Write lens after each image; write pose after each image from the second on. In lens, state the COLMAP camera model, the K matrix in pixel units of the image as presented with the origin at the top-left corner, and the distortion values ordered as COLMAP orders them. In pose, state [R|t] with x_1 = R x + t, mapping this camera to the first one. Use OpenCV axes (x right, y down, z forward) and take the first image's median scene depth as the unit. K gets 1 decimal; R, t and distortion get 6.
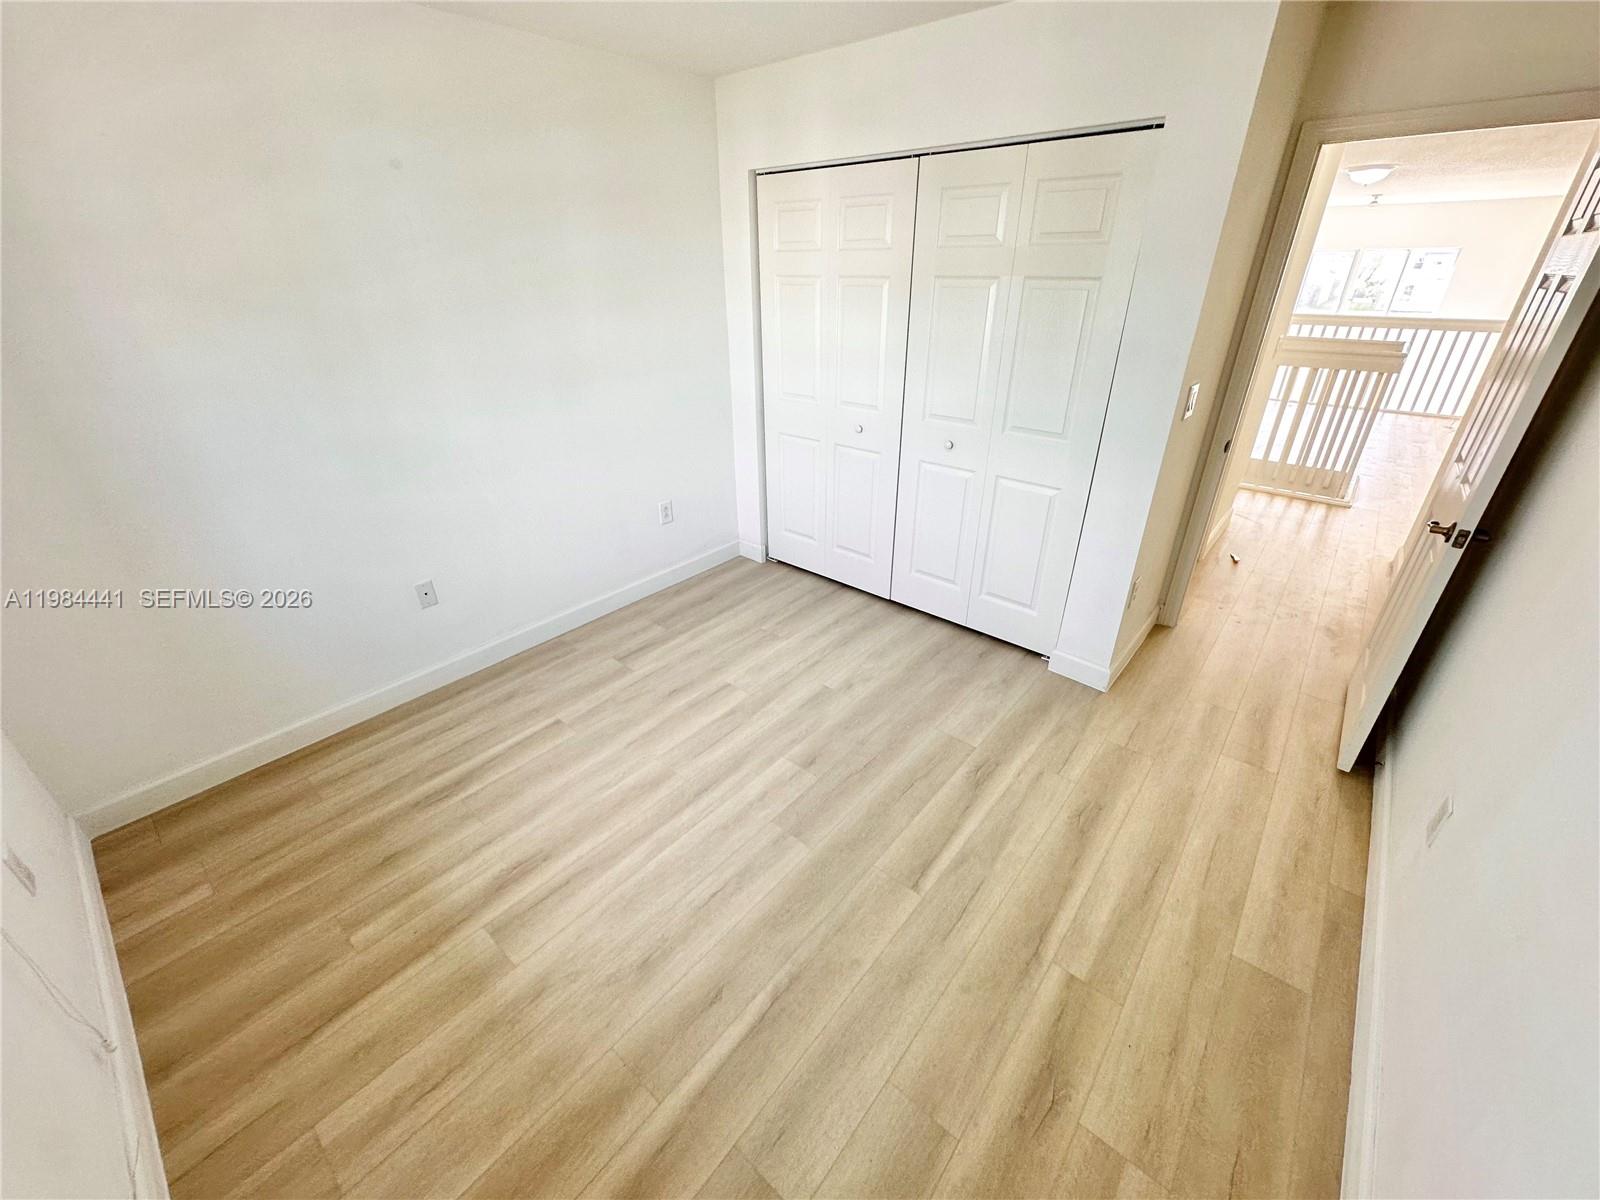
lens RADIAL K [[638.4, 0, 801.2], [0, 638.4, 597.4], [0, 0, 1]] dist [-0.003731, 0.000873]
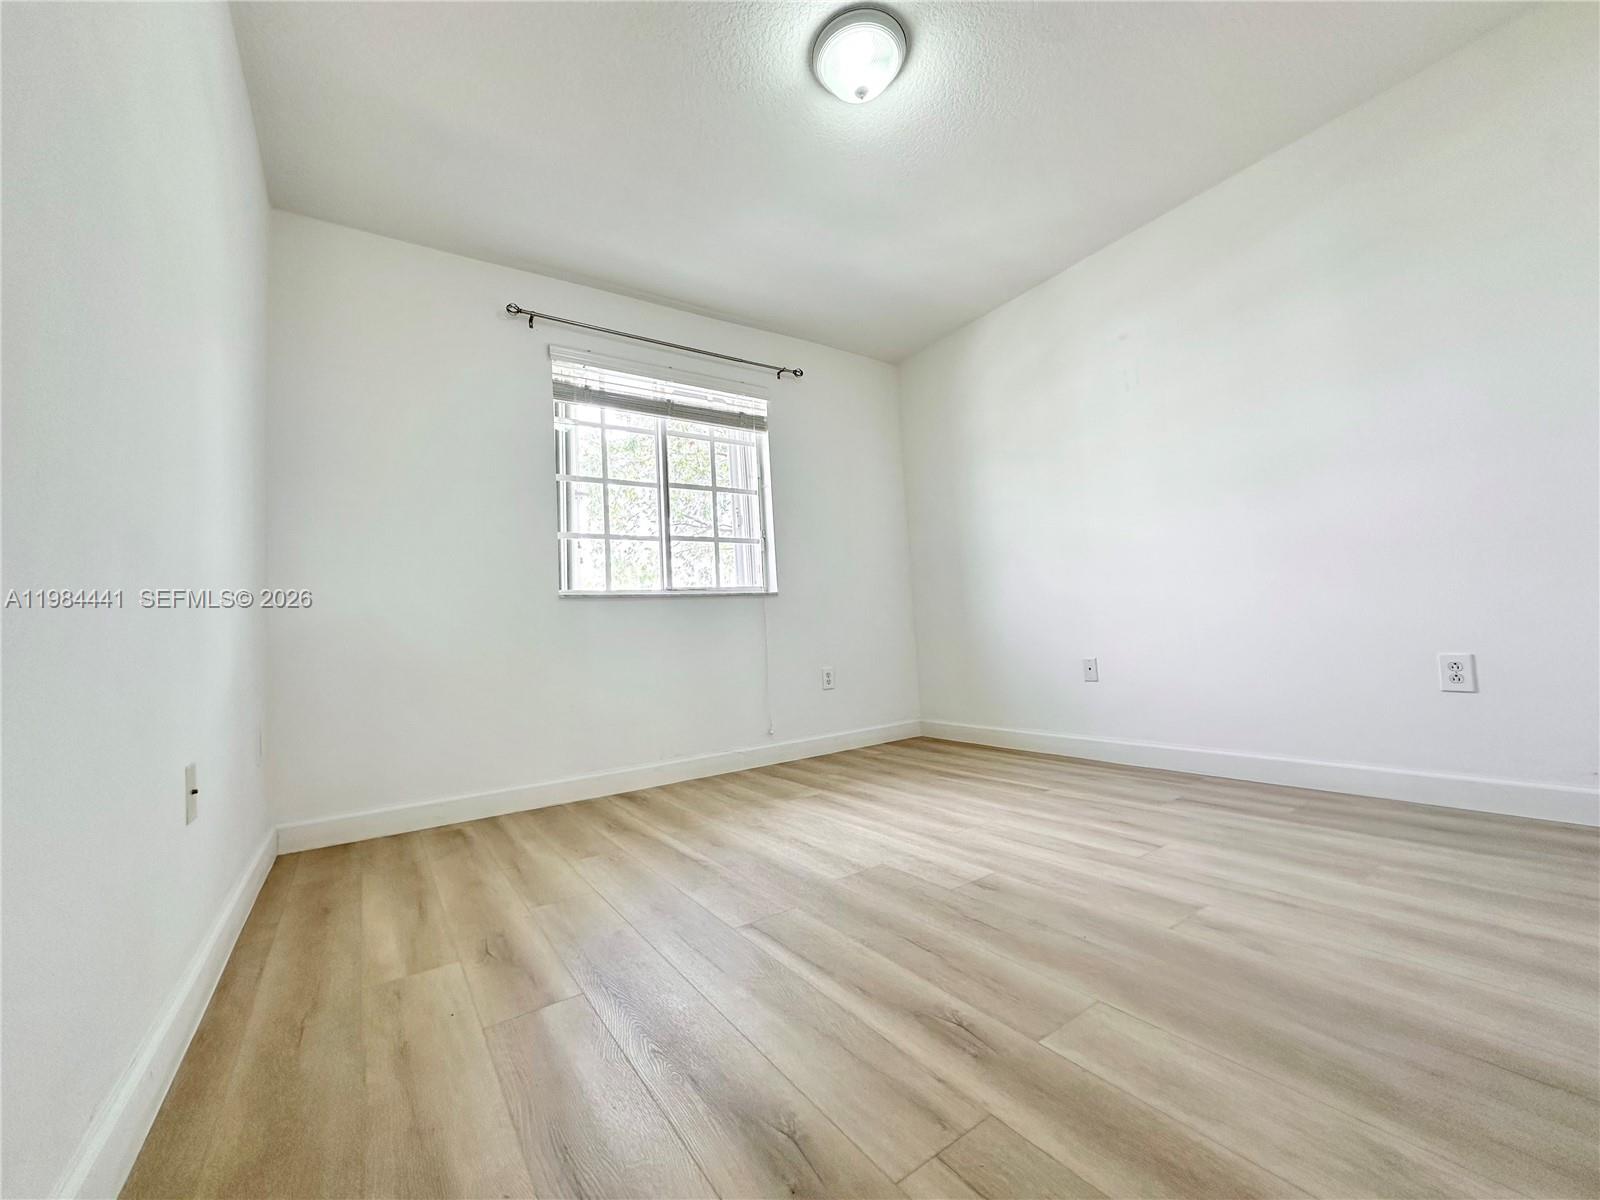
lens RADIAL K [[638.4, 0, 801.2], [0, 638.4, 597.4], [0, 0, 1]] dist [-0.003731, 0.000873]
pose [[-0.262539, -0.035241, -0.964278, 0.787582], [-0.392447, 0.916846, 0.073342, -0.005287], [0.881509, 0.397683, -0.254538, 0.912990]]
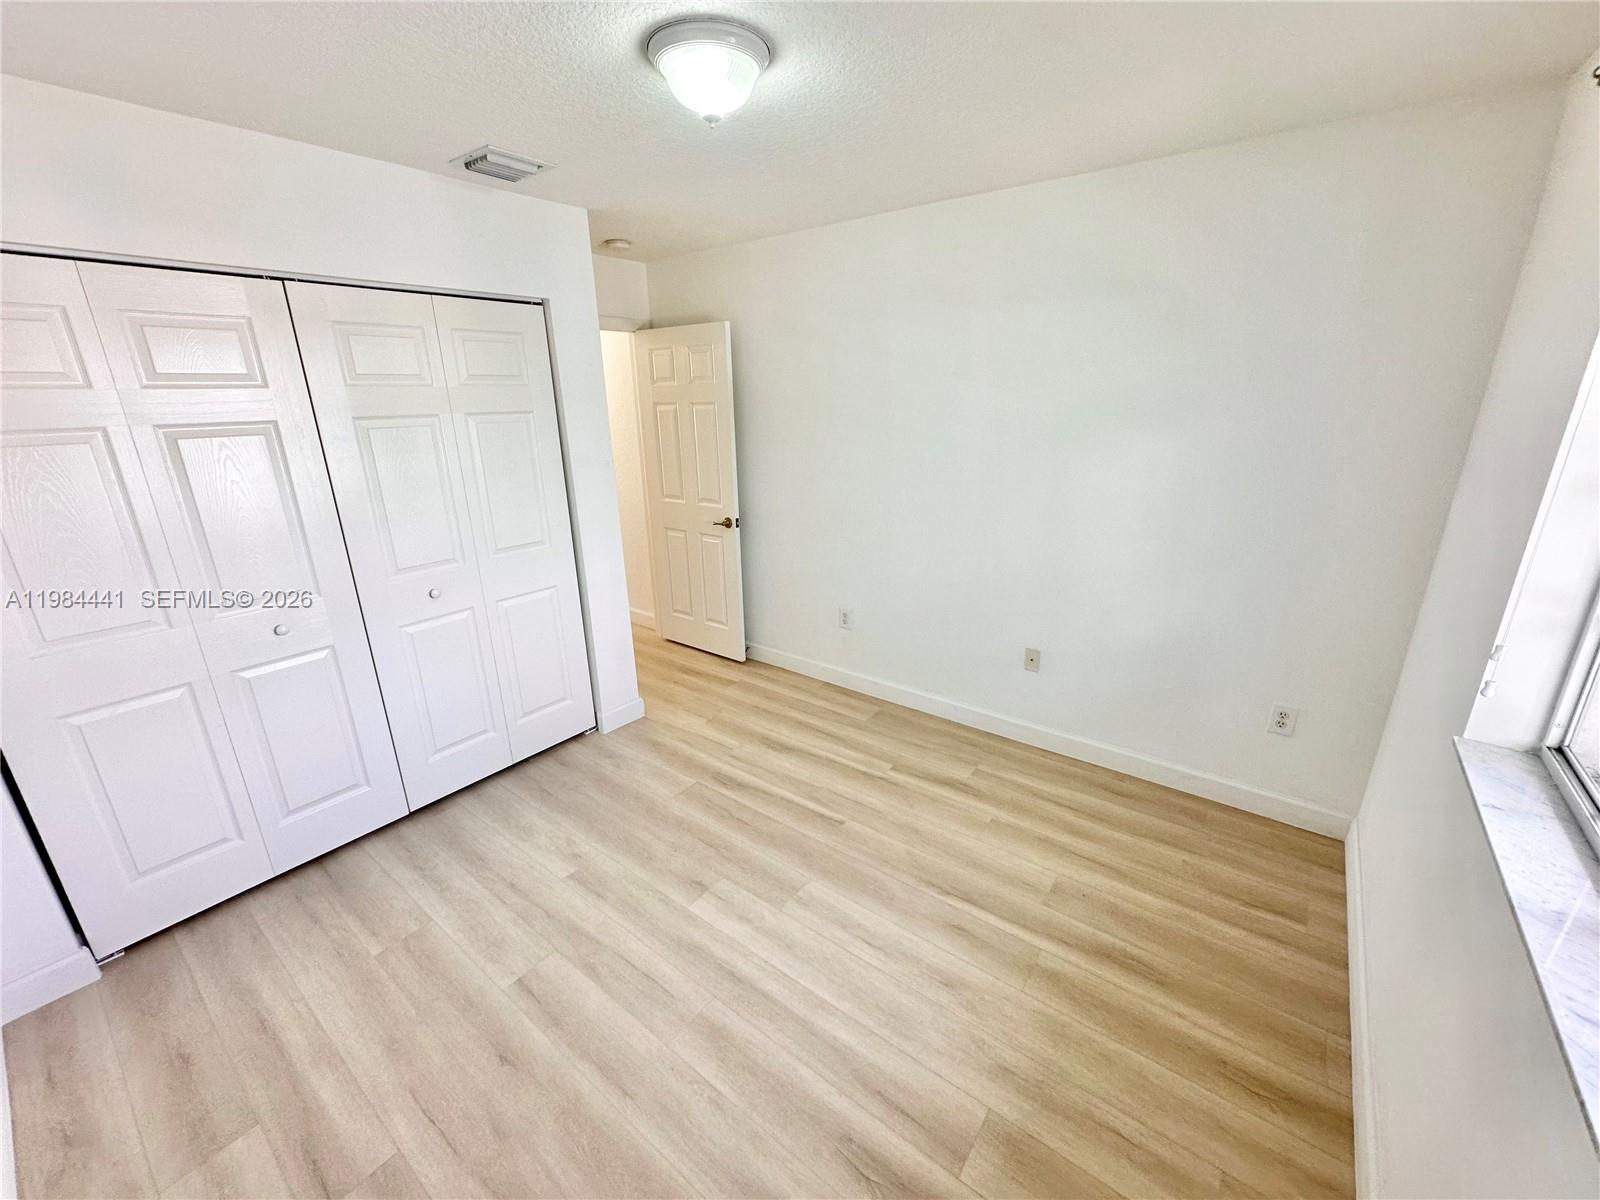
lens RADIAL K [[638.4, 0, 801.2], [0, 638.4, 597.4], [0, 0, 1]] dist [-0.003731, 0.000873]
pose [[-0.048906, -0.300804, 0.952431, -0.803869], [0.478518, 0.829956, 0.286694, -0.310352], [-0.876714, 0.469777, 0.103351, 0.591984]]
